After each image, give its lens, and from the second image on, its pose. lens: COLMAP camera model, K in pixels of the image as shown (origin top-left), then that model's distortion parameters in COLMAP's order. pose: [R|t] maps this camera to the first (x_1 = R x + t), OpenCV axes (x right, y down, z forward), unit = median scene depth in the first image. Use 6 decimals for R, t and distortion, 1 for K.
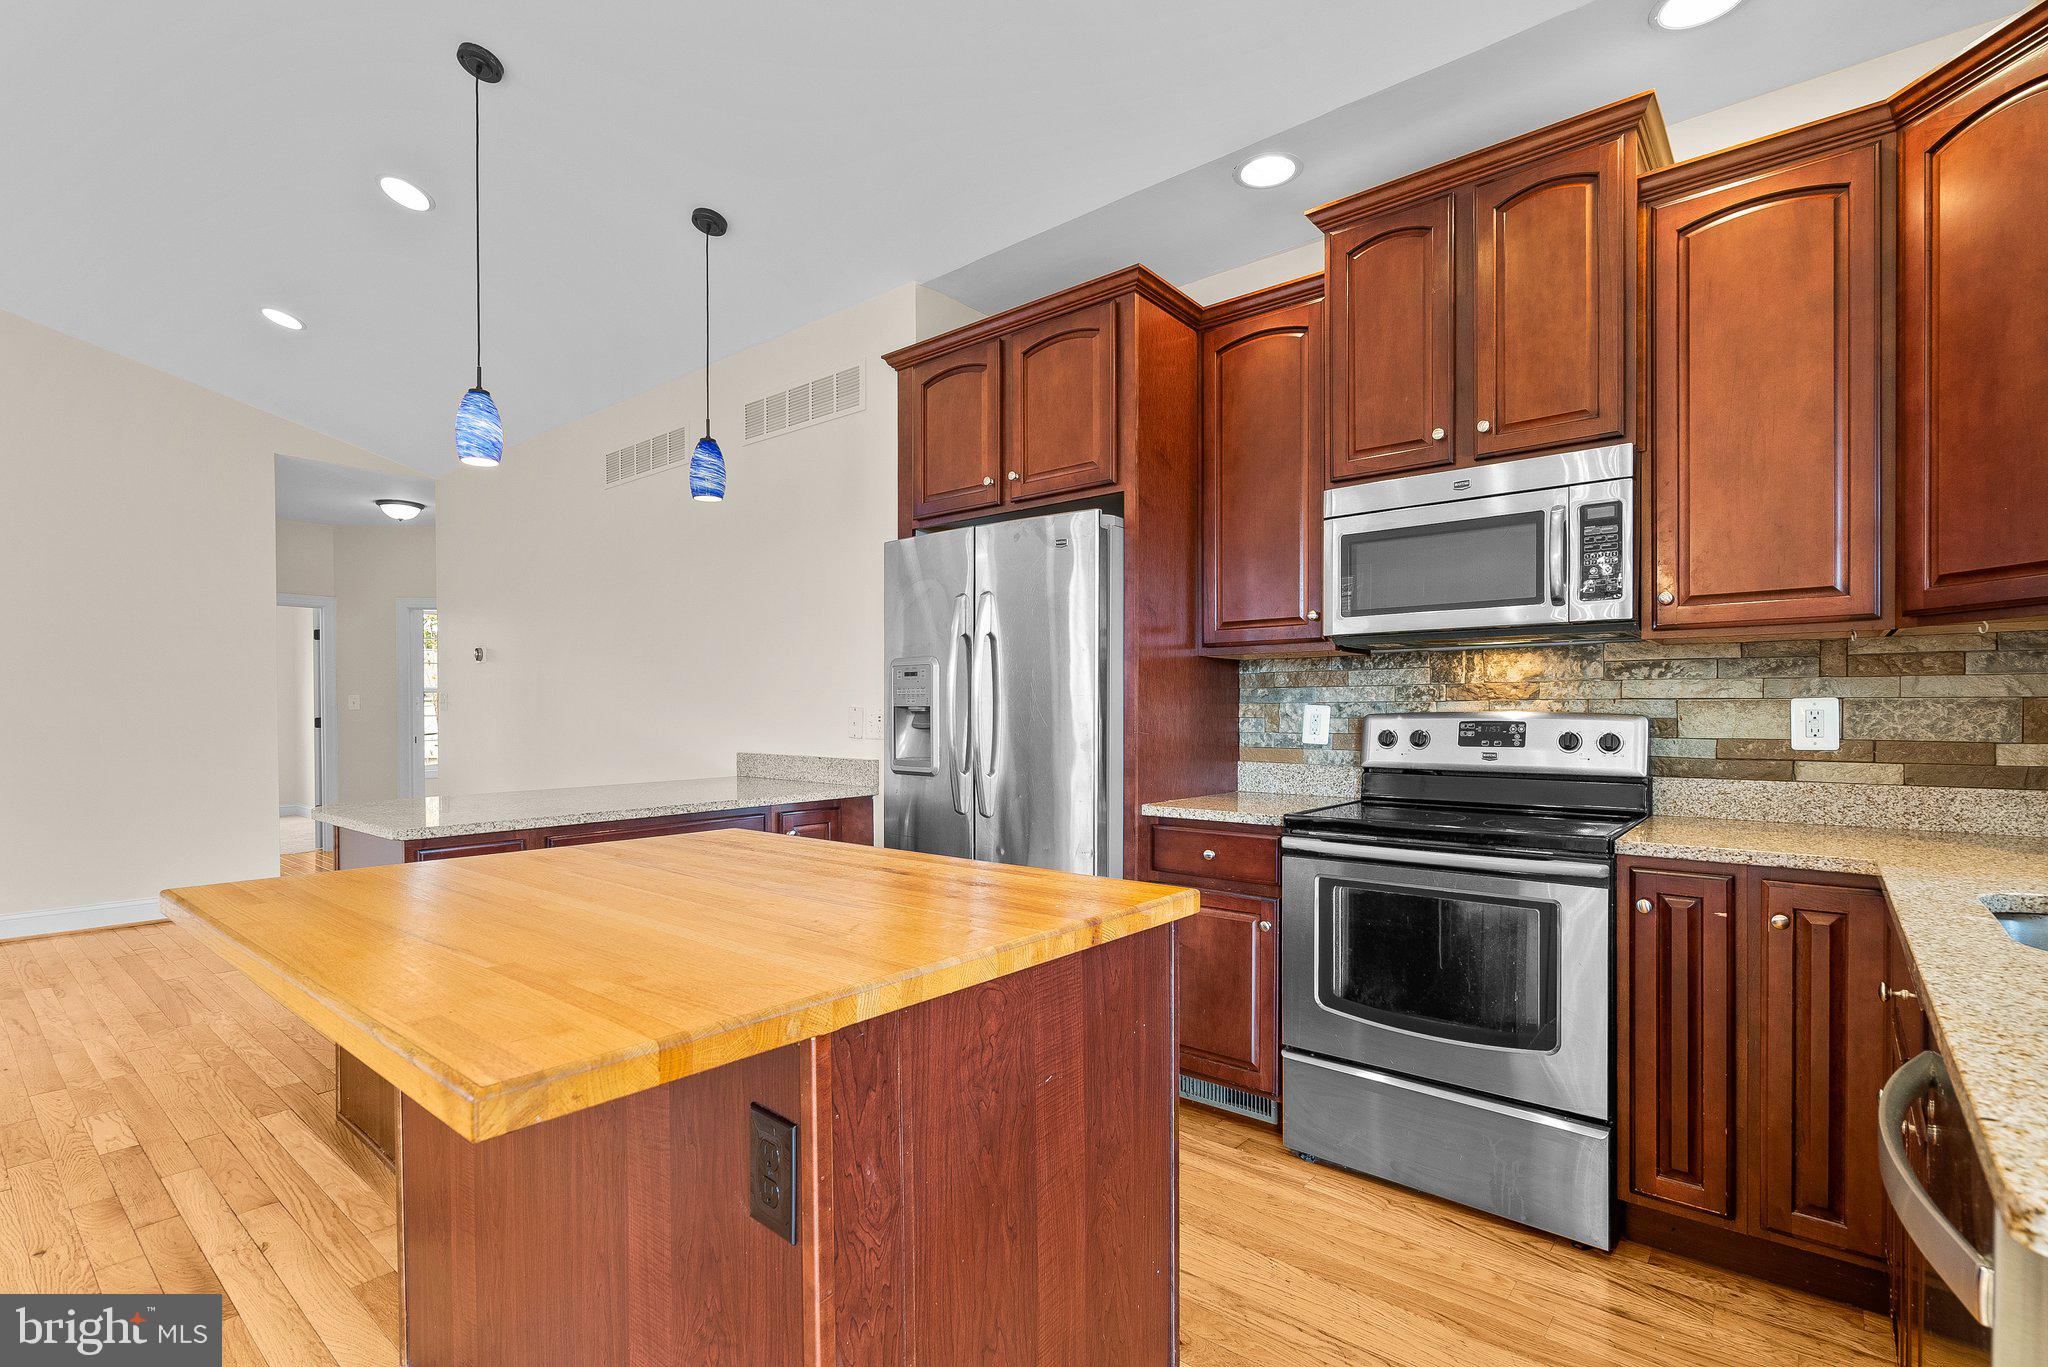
lens RADIAL K [[945.7, 0, 1020.9], [0, 945.7, 701.7], [0, 0, 1]] dist [0.002032, 0.000490]
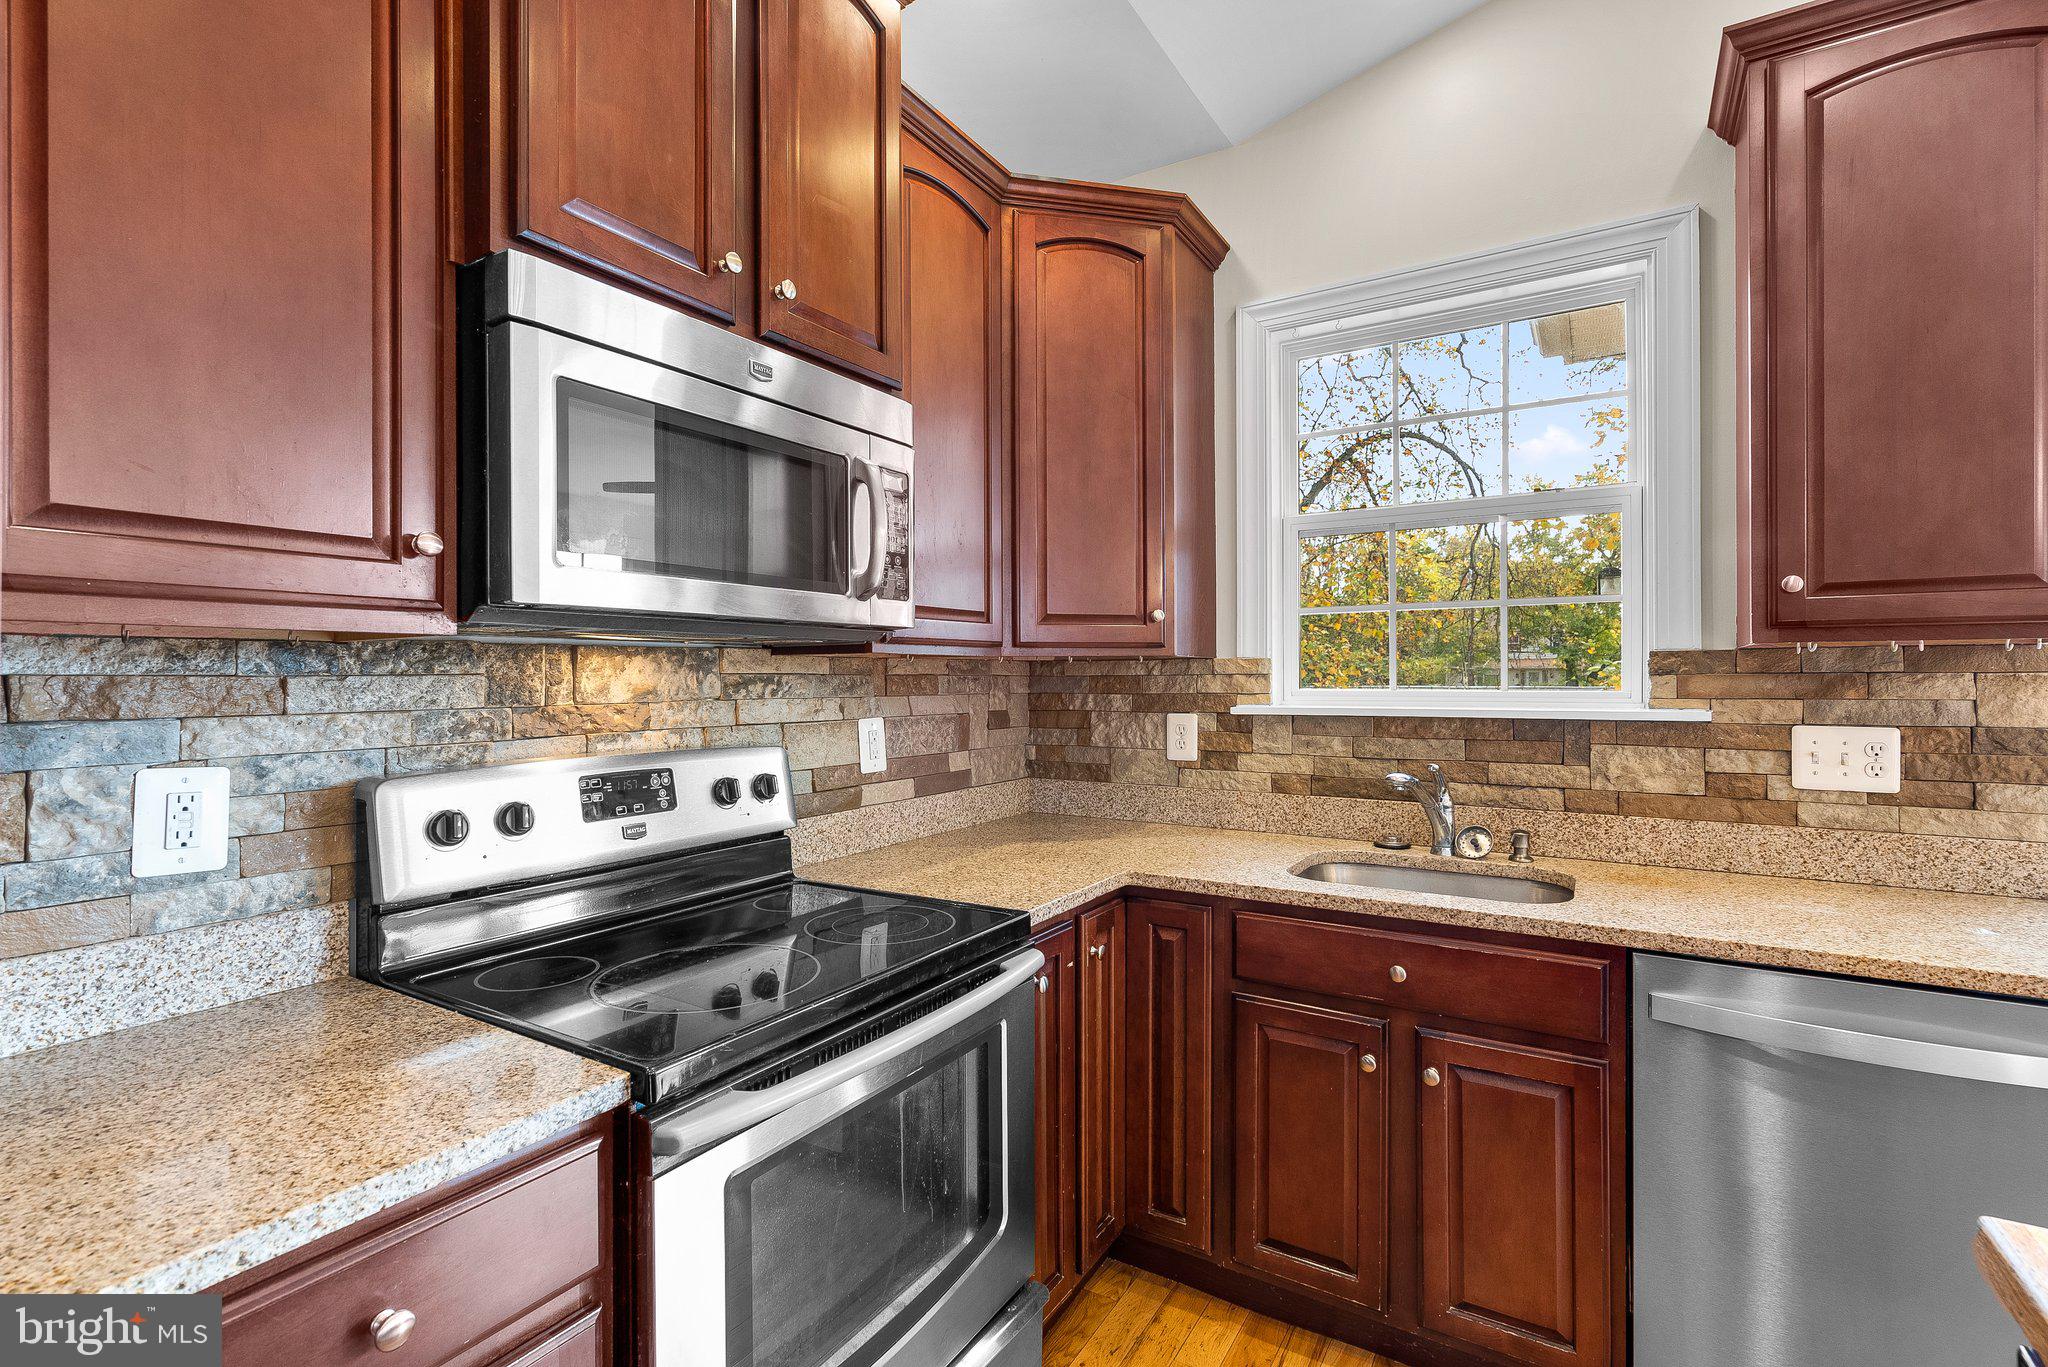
lens RADIAL K [[945.7, 0, 1013.8], [0, 945.7, 675.9], [0, 0, 1]] dist [0.002032, 0.000490]
pose [[-0.136429, 0.004395, 0.990640, -0.117655], [-0.002708, 0.999985, -0.004810, -0.036939], [-0.990646, -0.003339, -0.136415, 0.854234]]
